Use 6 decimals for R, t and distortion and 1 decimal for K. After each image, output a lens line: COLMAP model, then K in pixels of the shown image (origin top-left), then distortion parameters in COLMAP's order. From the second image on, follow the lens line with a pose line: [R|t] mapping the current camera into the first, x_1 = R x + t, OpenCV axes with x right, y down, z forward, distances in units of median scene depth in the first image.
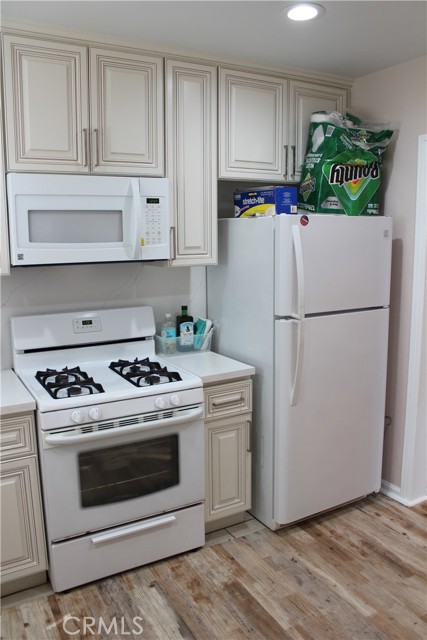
lens RADIAL K [[530.8, 0, 215.3], [0, 530.8, 314.0], [0, 0, 1]] dist [-0.177128, 0.155672]
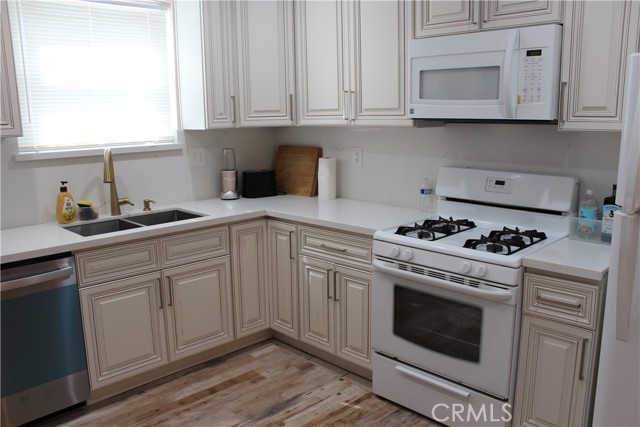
lens RADIAL K [[530.8, 0, 320.7], [0, 530.8, 215.0], [0, 0, 1]] dist [-0.177128, 0.155672]
pose [[0.250799, 0.187998, -0.949609, 0.677826], [-0.135638, 0.978108, 0.157817, -0.036586], [0.958490, 0.089222, 0.270808, 0.459877]]
